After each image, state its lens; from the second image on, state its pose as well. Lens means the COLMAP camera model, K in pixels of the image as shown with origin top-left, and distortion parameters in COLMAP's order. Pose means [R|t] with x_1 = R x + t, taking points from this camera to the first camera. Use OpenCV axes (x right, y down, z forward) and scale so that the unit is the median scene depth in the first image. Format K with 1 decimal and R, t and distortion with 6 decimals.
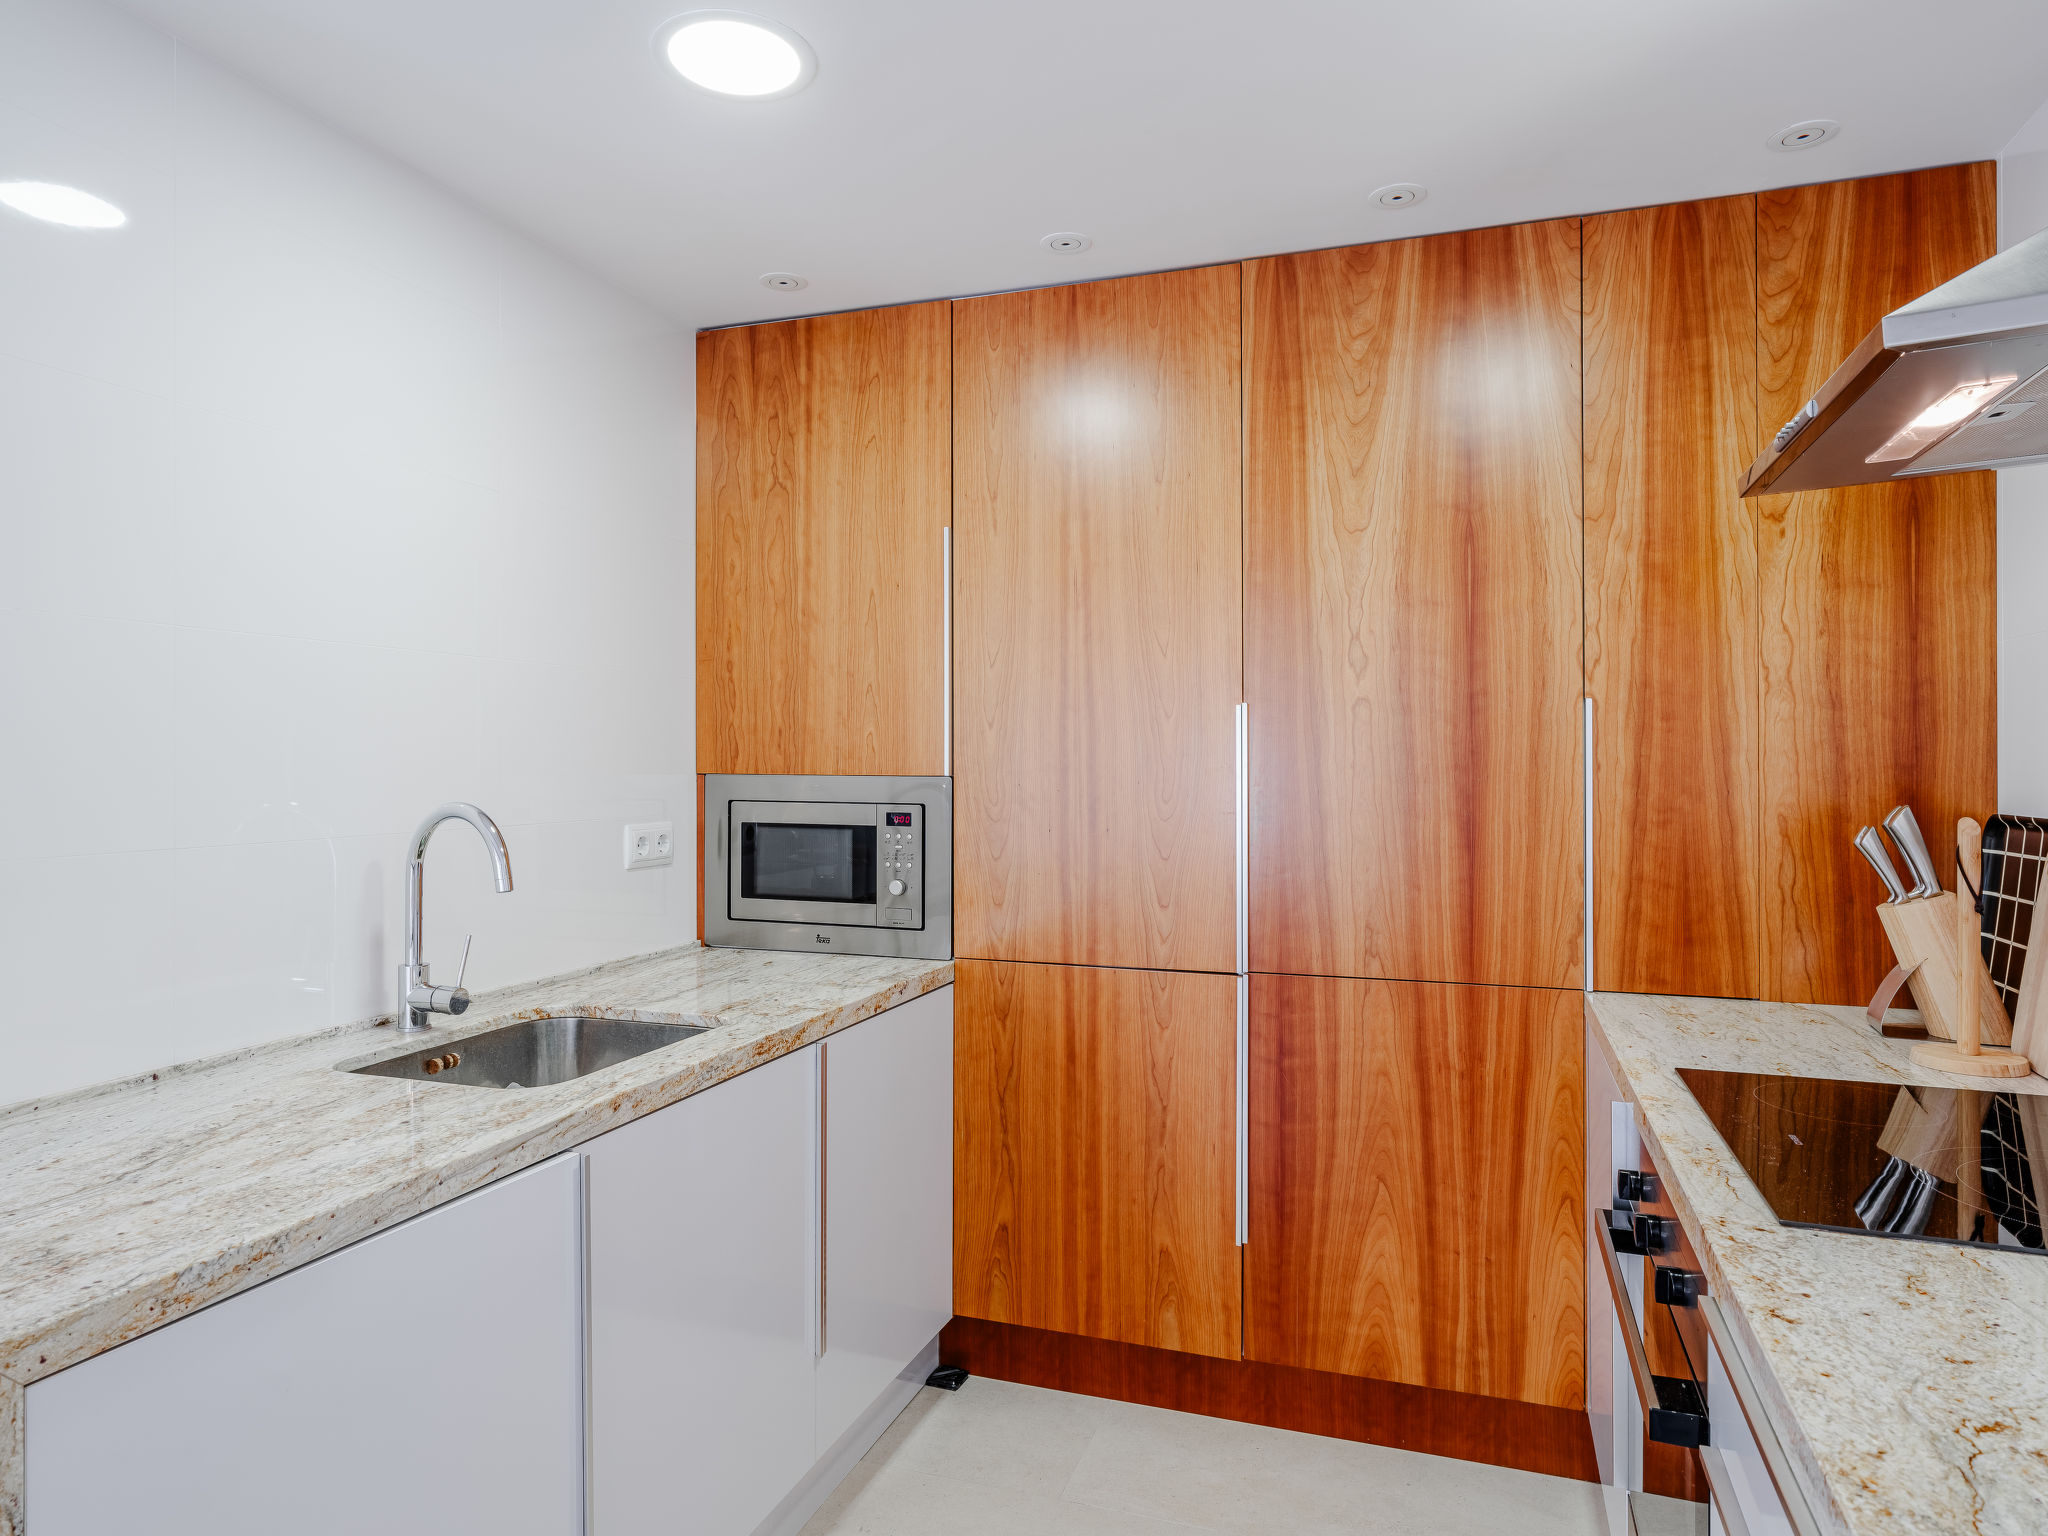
lens RADIAL K [[1252.3, 0, 1014.1], [0, 1252.3, 757.9], [0, 0, 1]] dist [0.001023, 0.002718]
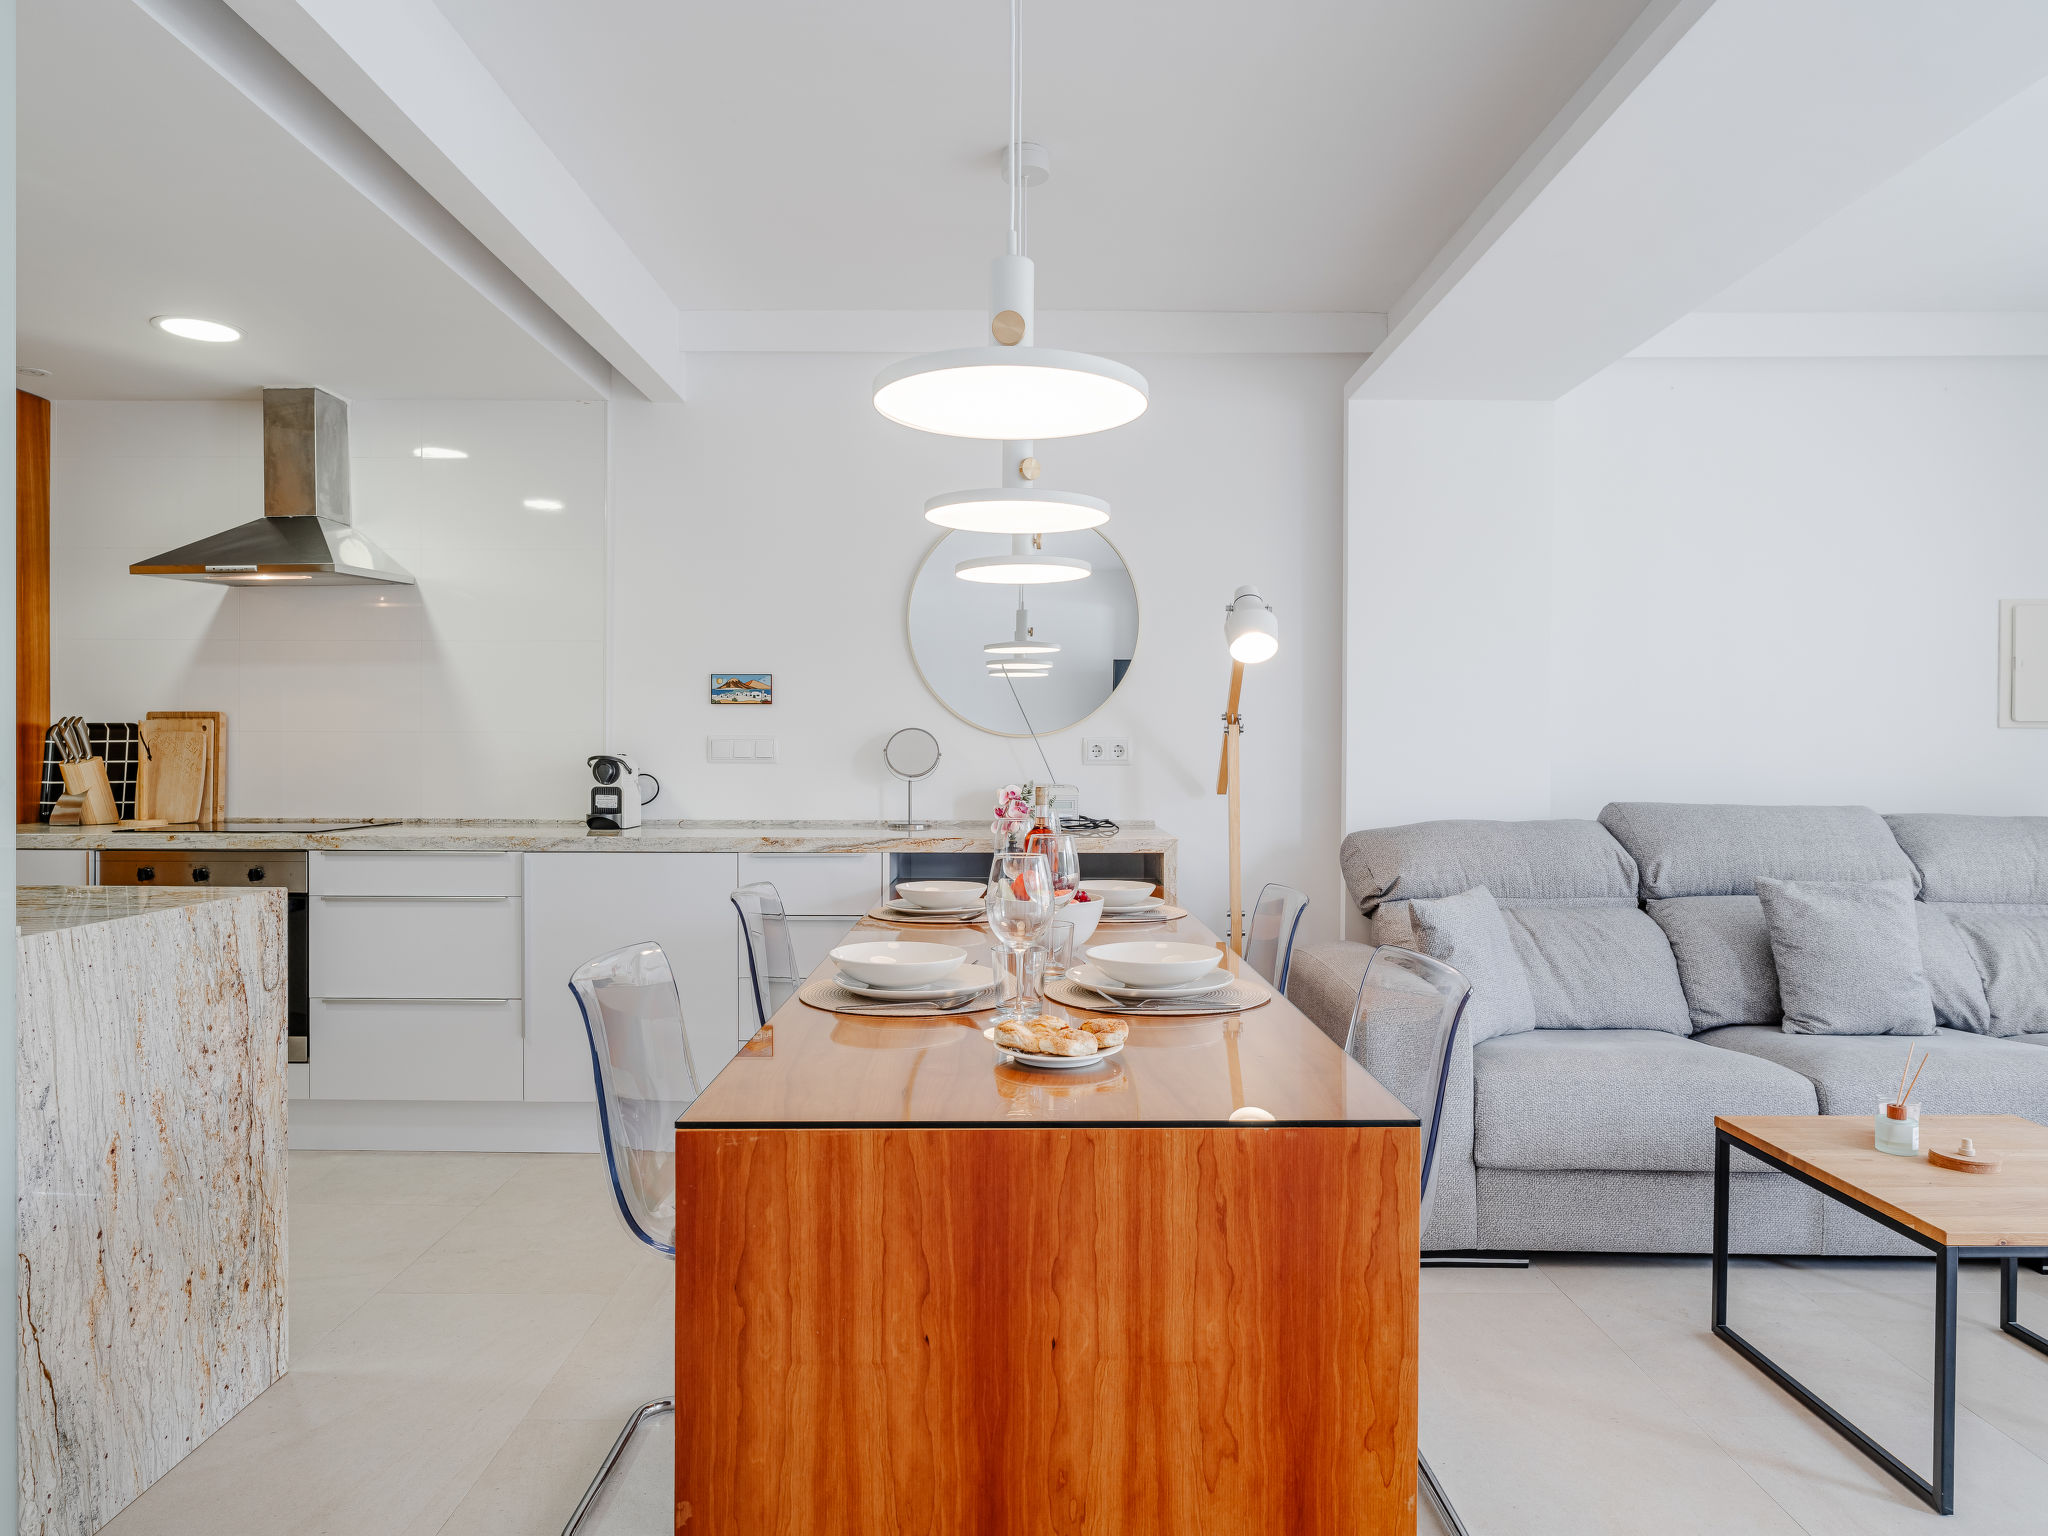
lens RADIAL K [[1261.4, 0, 1021.2], [0, 1261.4, 765.2], [0, 0, 1]] dist [-0.003025, 0.004547]
pose [[-0.333225, -0.010476, 0.942789, -1.452954], [-0.006482, 0.999940, 0.008820, 0.073027], [-0.942825, -0.003172, -0.333273, 0.169637]]
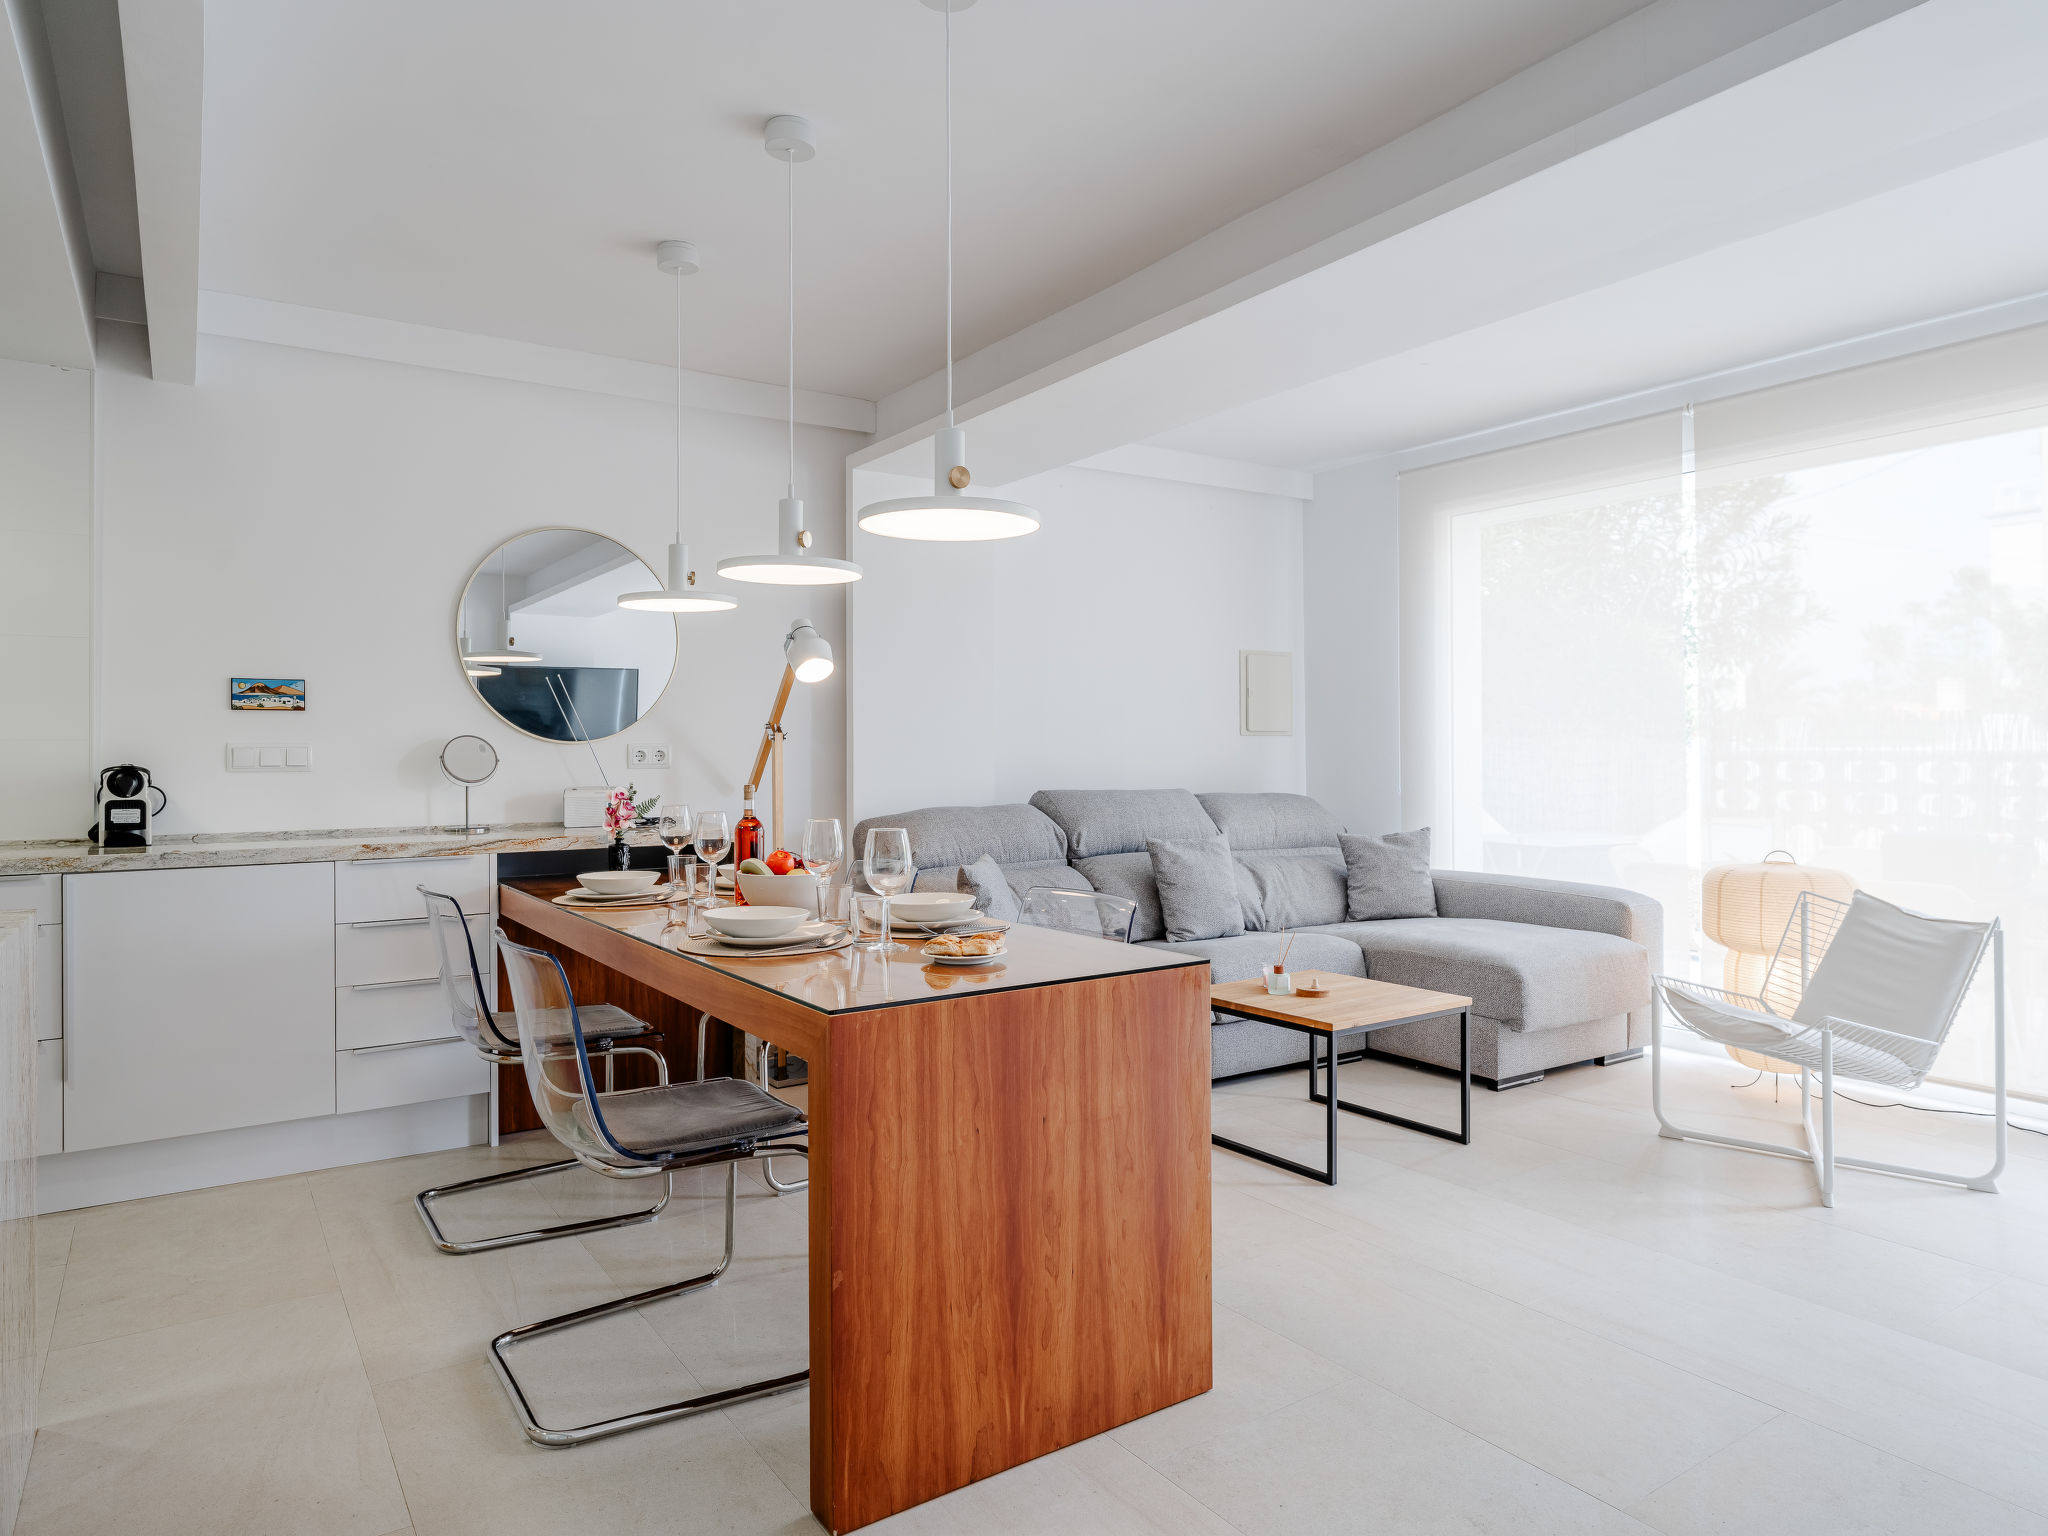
lens RADIAL K [[1261.7, 0, 1018.0], [0, 1261.7, 757.0], [0, 0, 1]] dist [-0.014122, 0.014245]
pose [[-0.799290, 0.004555, 0.600928, -1.462941], [0.004606, 0.999988, -0.001452, 0.075286], [-0.600927, 0.001608, -0.799302, 0.694848]]
